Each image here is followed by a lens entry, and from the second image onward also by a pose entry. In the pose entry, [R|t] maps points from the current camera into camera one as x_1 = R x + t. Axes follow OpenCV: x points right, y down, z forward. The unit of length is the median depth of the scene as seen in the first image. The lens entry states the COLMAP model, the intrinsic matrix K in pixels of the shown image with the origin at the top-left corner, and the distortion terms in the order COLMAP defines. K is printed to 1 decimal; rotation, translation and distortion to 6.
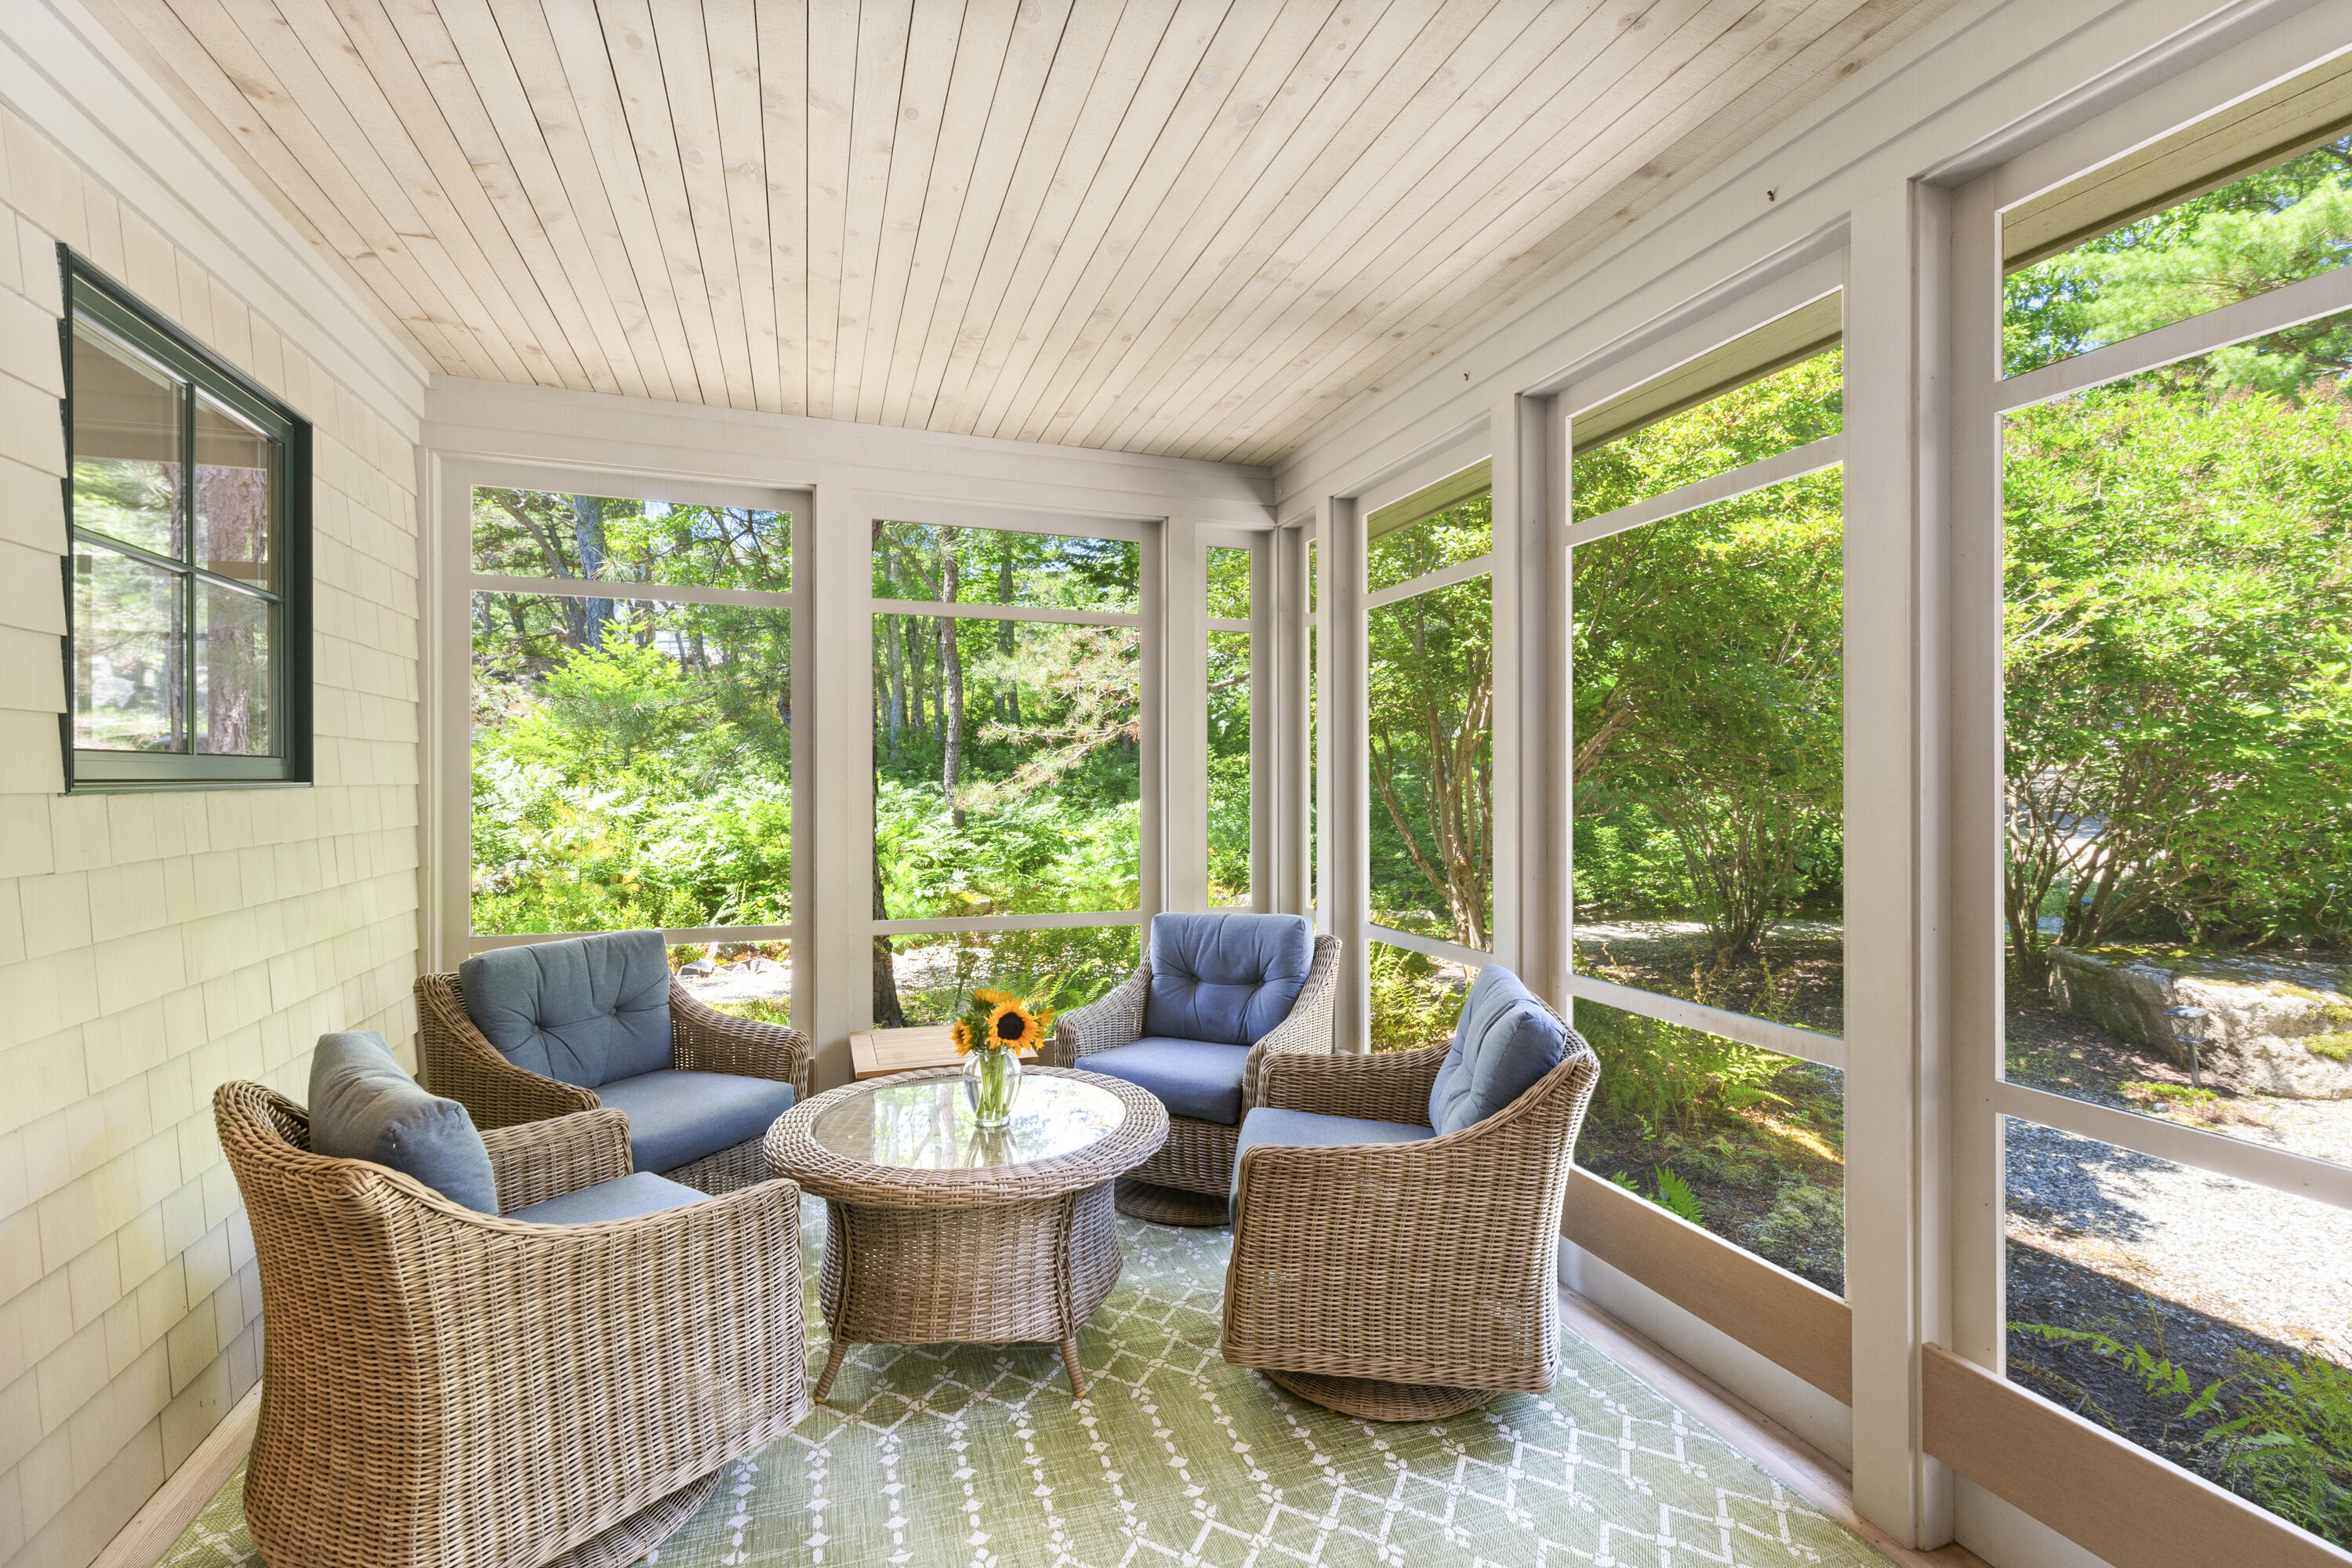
lens RADIAL K [[993.7, 0, 1110.6], [0, 993.7, 775.5], [0, 0, 1]] dist [0.004401, 0.000058]
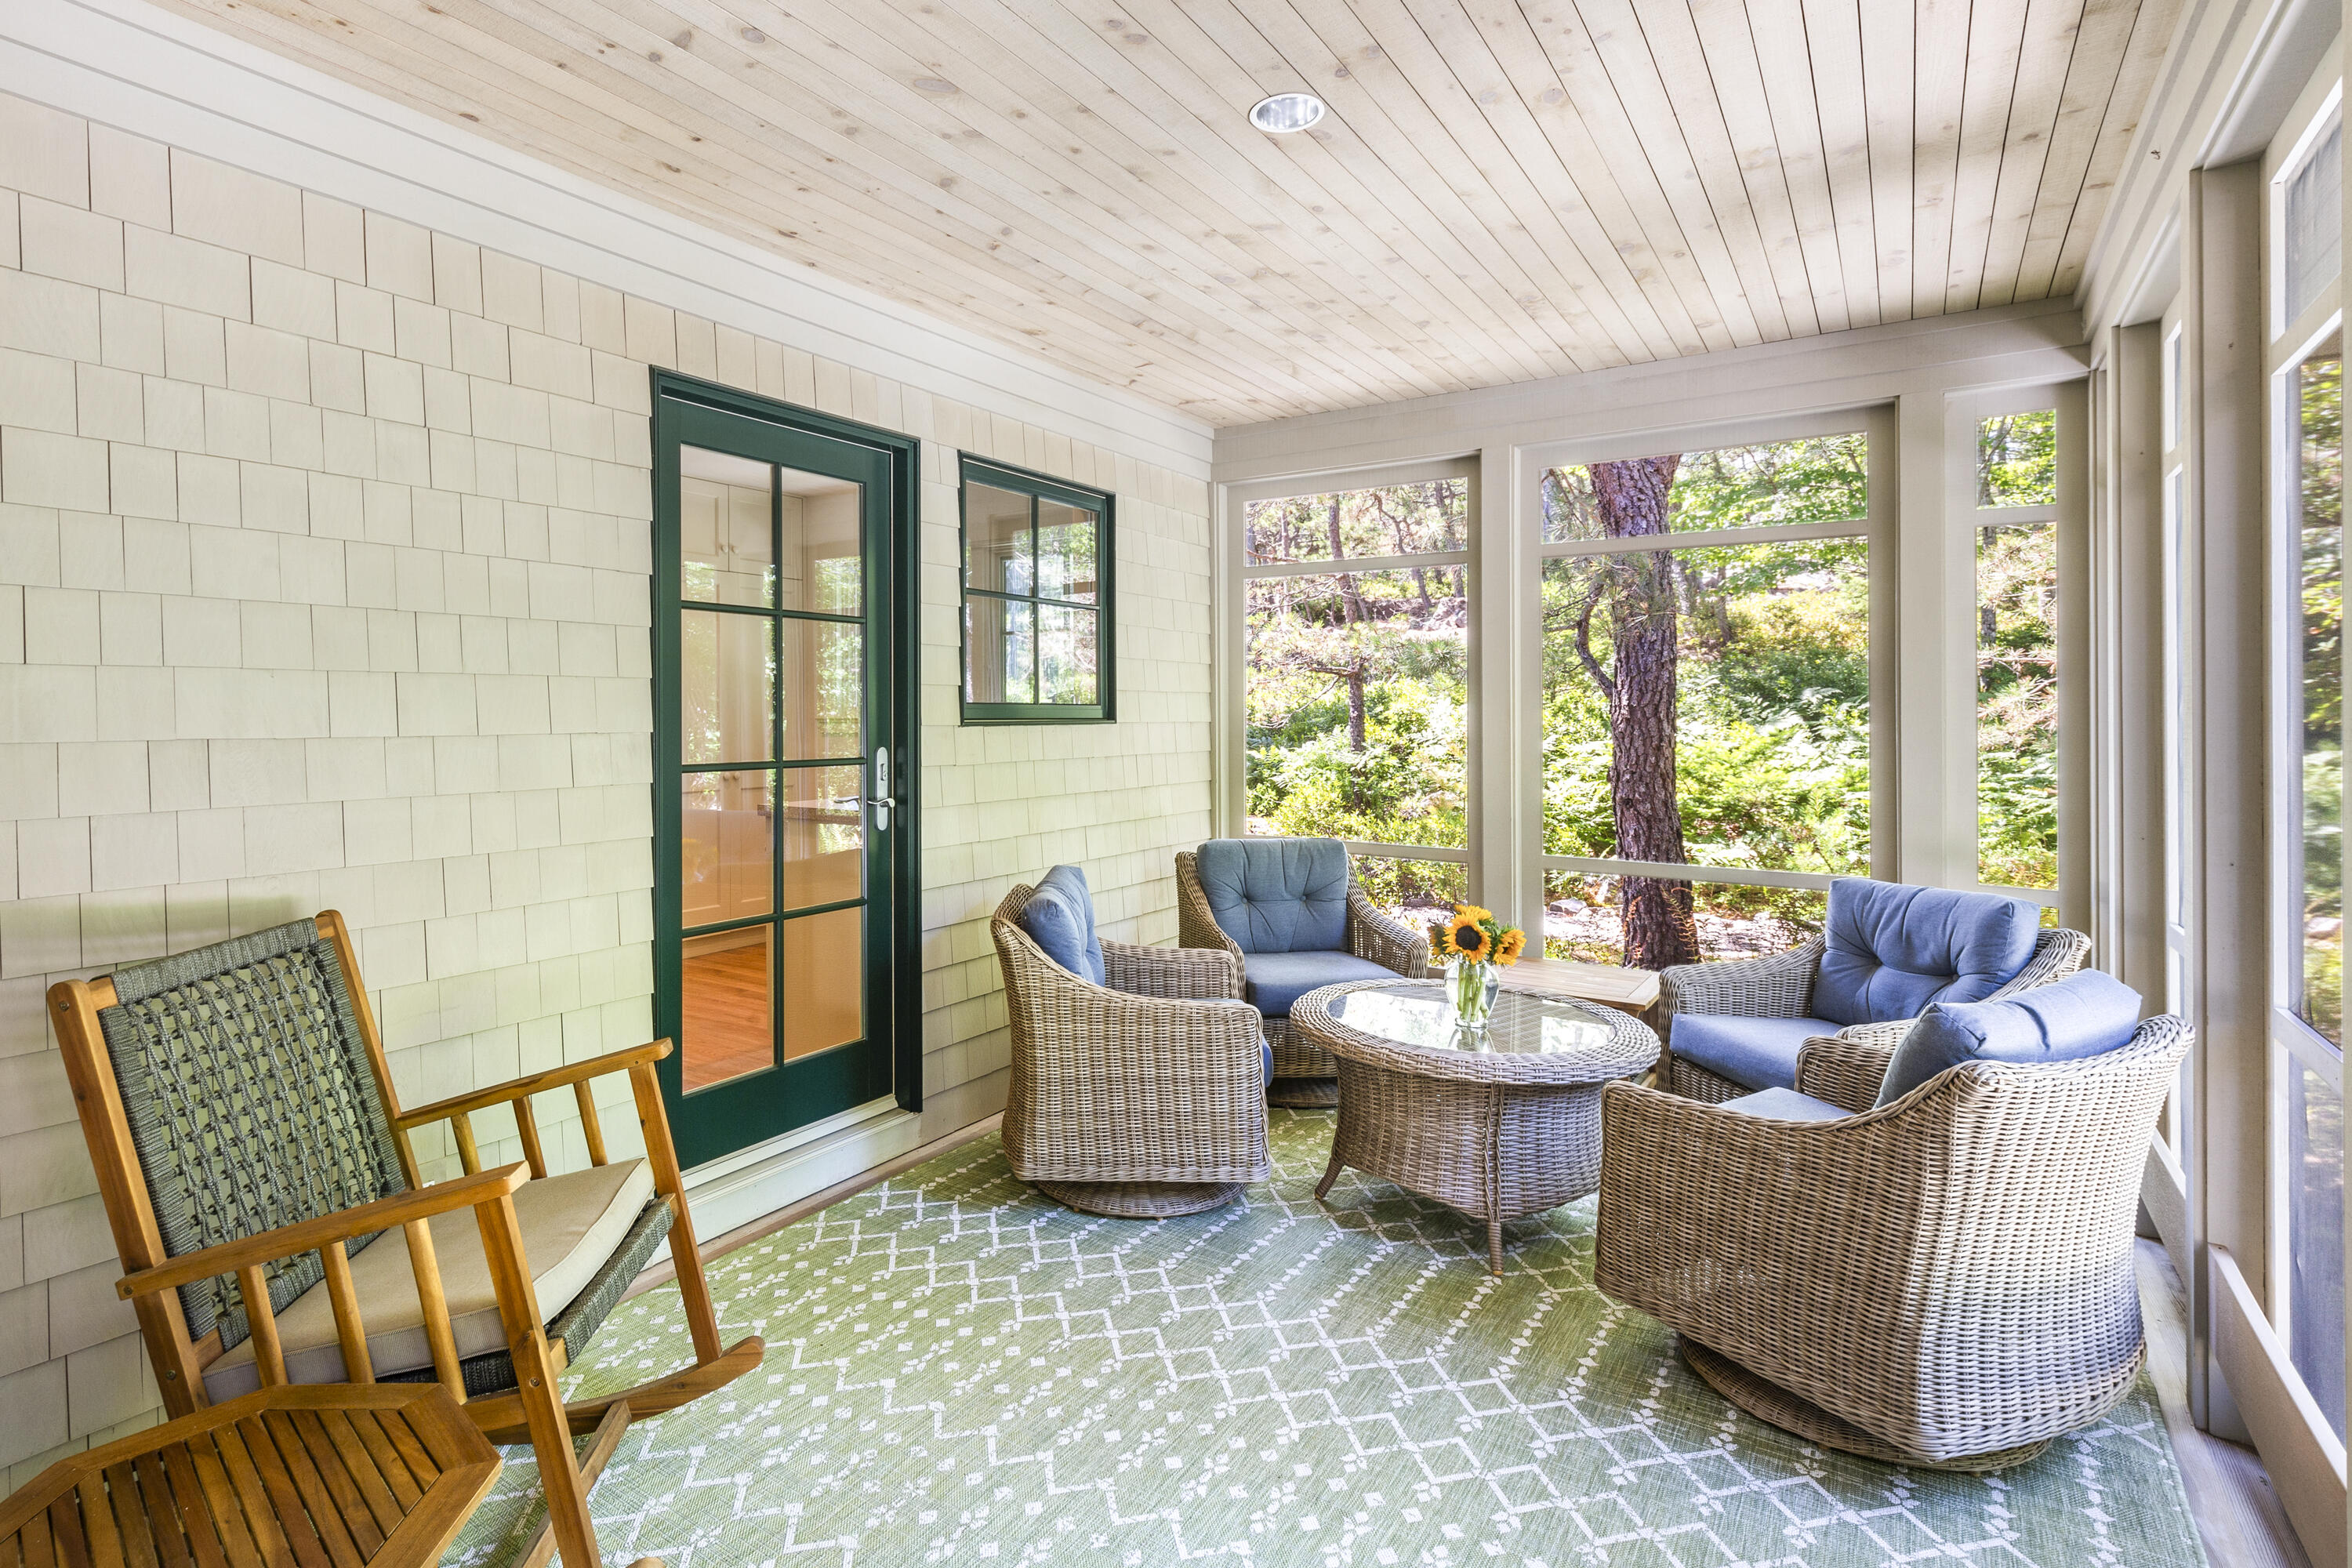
lens RADIAL K [[1117.3, 0, 1178.4], [0, 1117.3, 715.1], [0, 0, 1]] dist [0.000268, -0.000185]
pose [[0.640065, -0.000272, -0.768320, 0.708062], [0.001660, 0.999998, 0.001028, -0.002861], [0.768319, -0.001934, 0.640065, -0.070071]]
